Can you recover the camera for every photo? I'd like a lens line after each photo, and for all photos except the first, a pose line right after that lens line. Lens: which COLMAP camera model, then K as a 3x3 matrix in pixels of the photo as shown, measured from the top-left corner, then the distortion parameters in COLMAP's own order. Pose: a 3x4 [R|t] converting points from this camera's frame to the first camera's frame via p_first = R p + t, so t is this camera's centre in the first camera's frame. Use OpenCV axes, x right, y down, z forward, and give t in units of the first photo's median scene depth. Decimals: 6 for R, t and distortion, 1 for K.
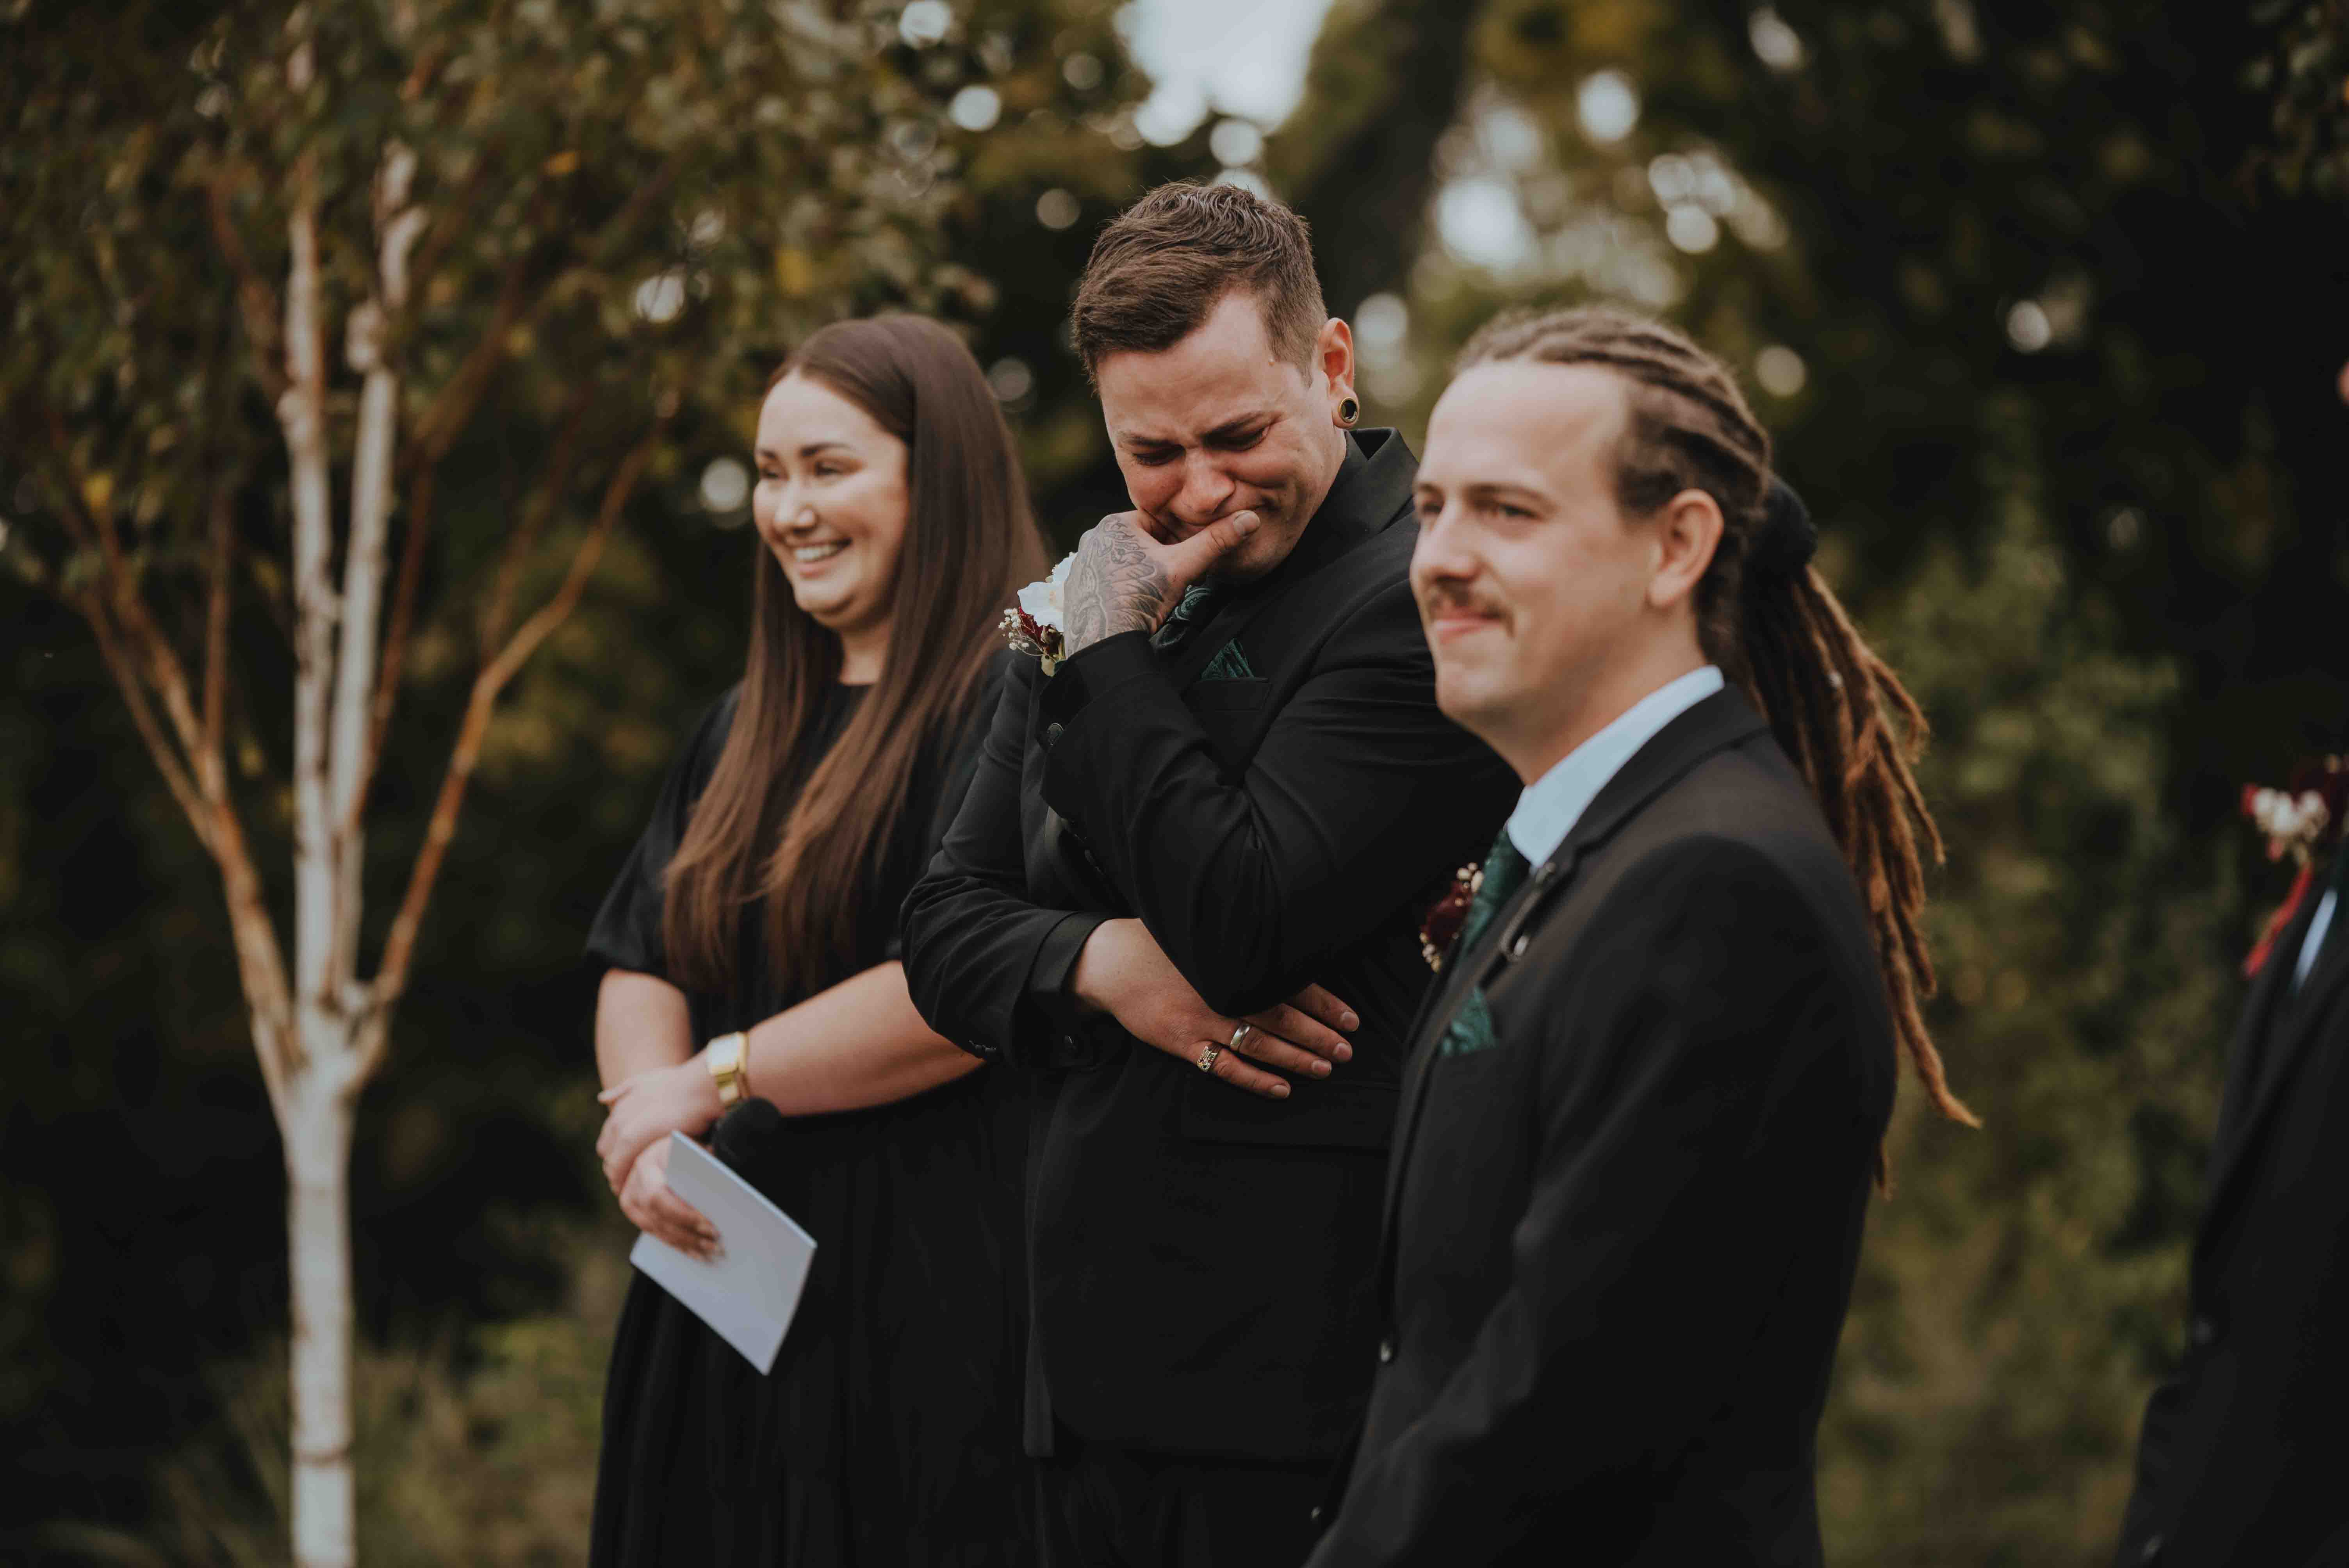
lens RADIAL K [[7853.4, 0, 1175.3], [0, 7853.4, 782.5], [0, 0, 1]] dist [0.778179, 0.000000]
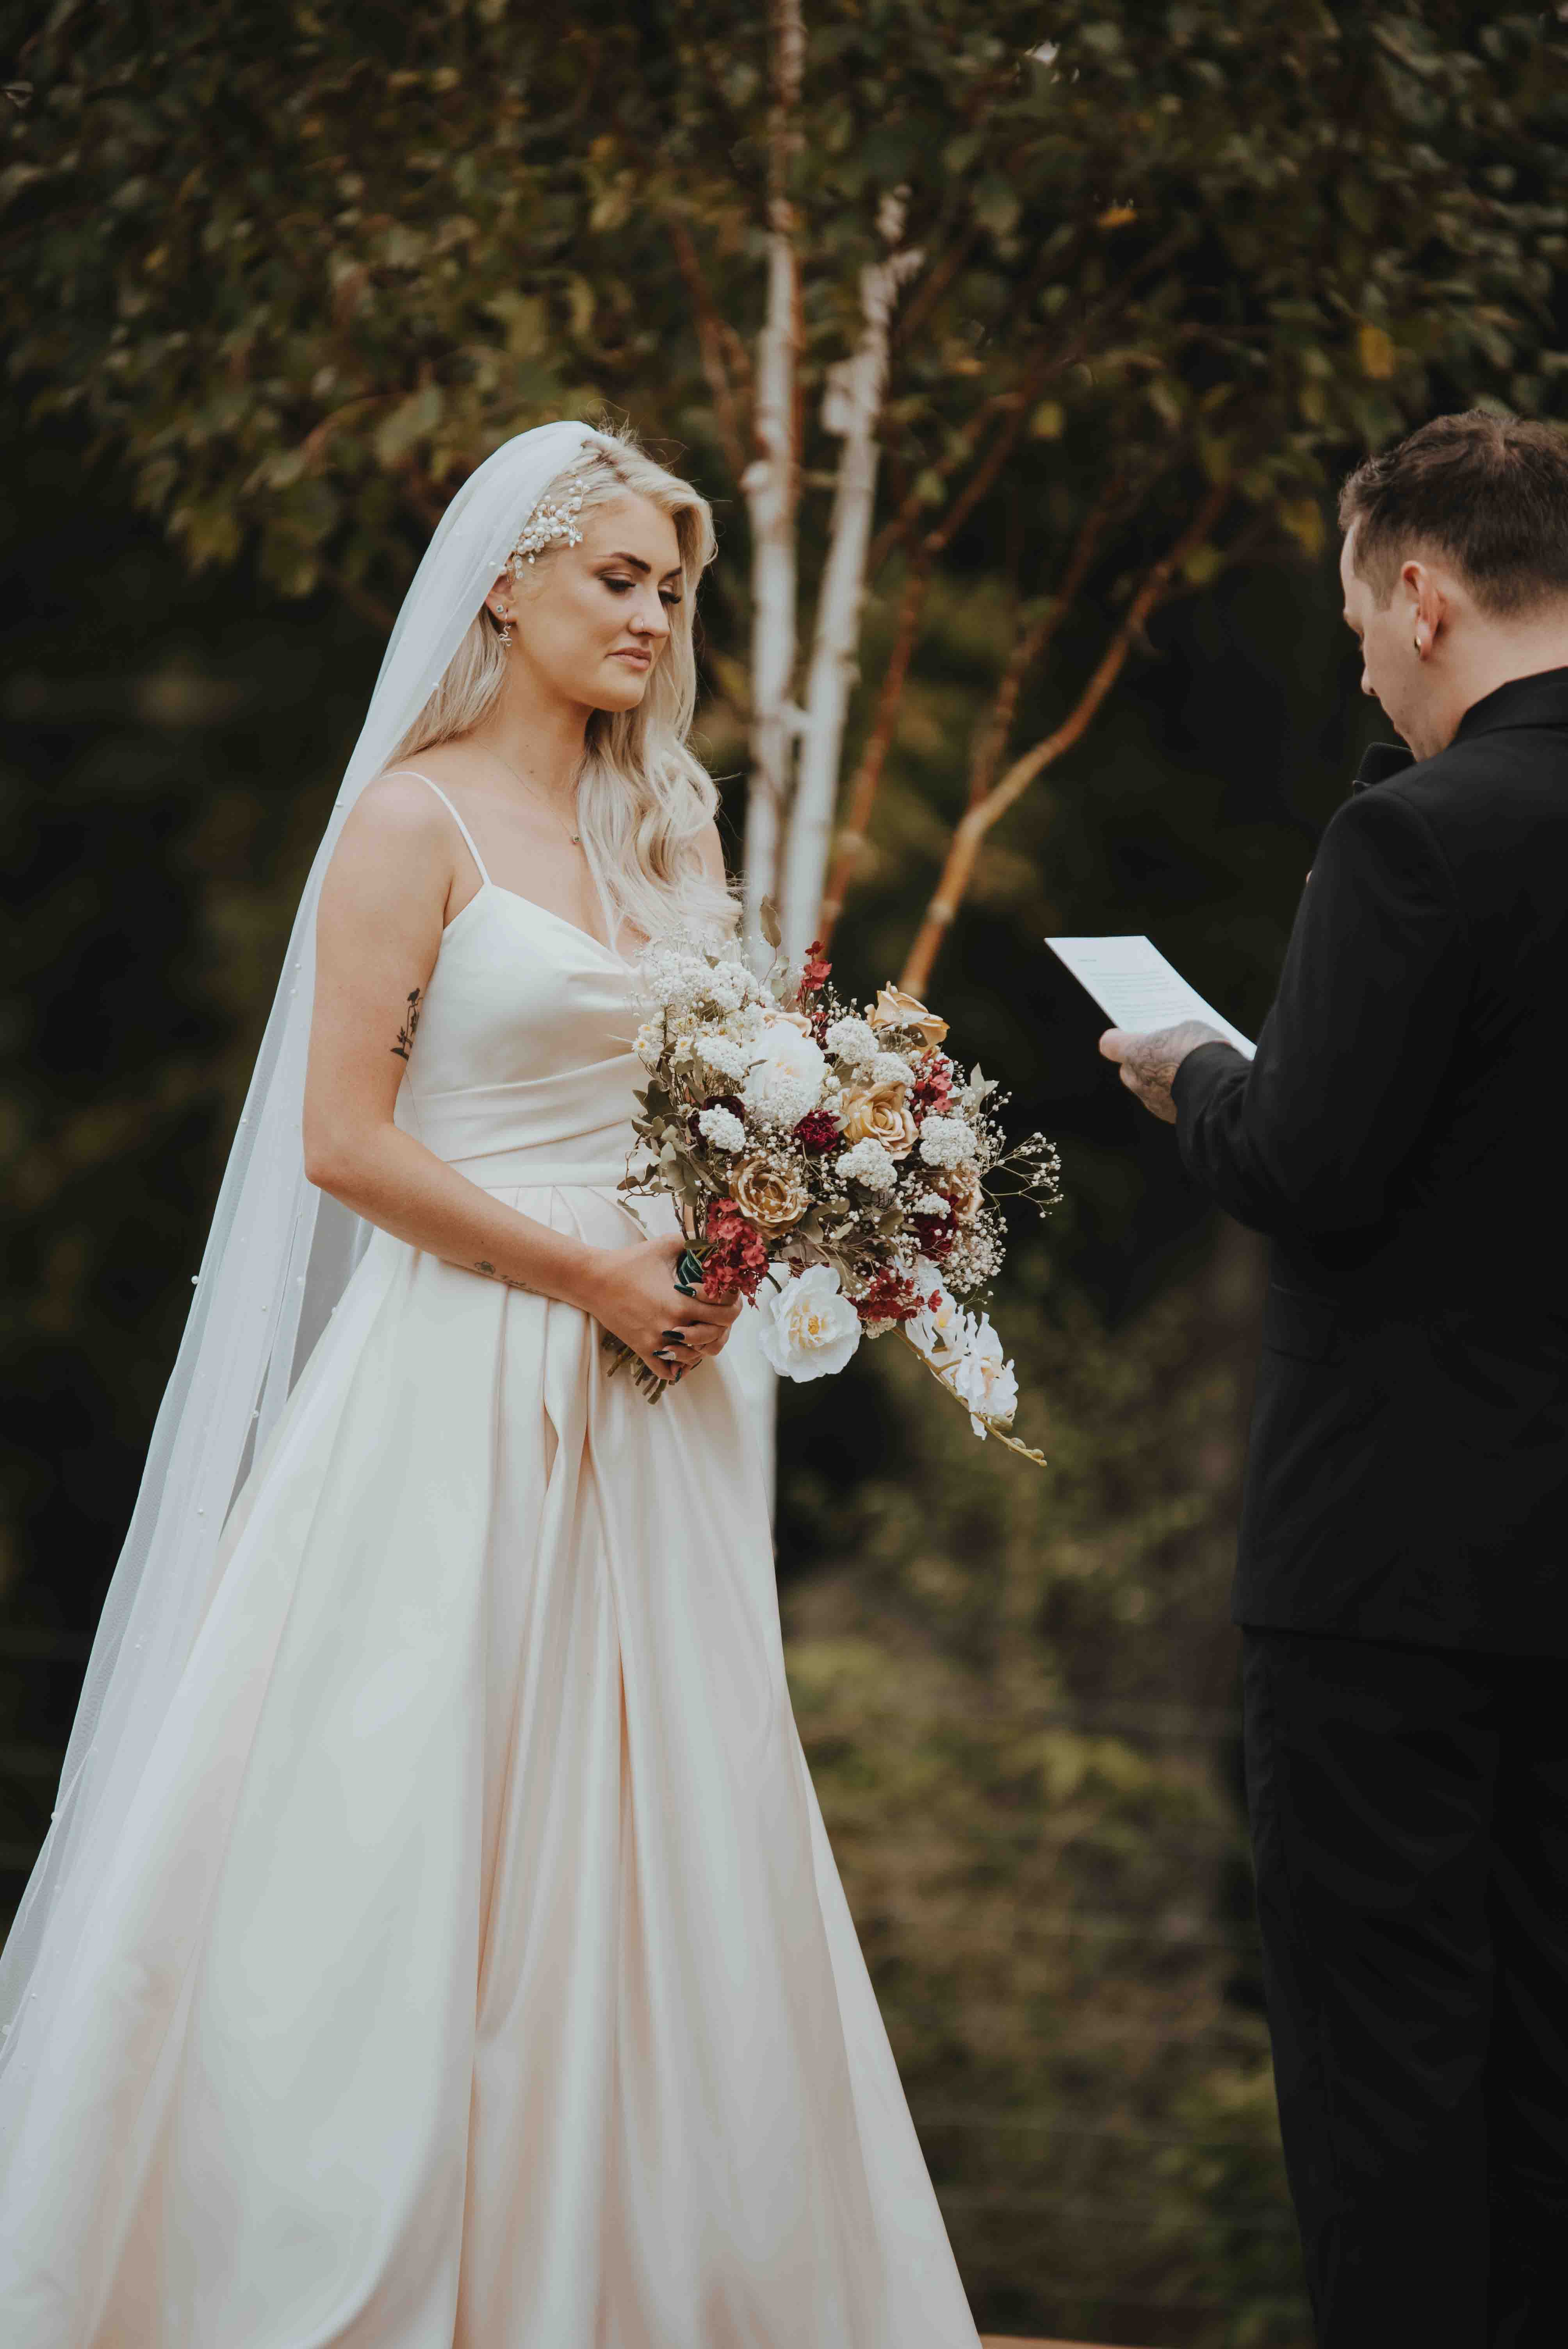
lens RADIAL K [[13448.2, 0, 784.1], [0, 13448.2, 1174.6], [0, 0, 1]] dist [-0.126093, 0.000000]
pose [[0.993370, 0.046405, -0.105179, 0.045144], [-0.047662, 0.998819, -0.009461, 0.039757], [0.104616, 0.014411, 0.994408, -0.418901]]
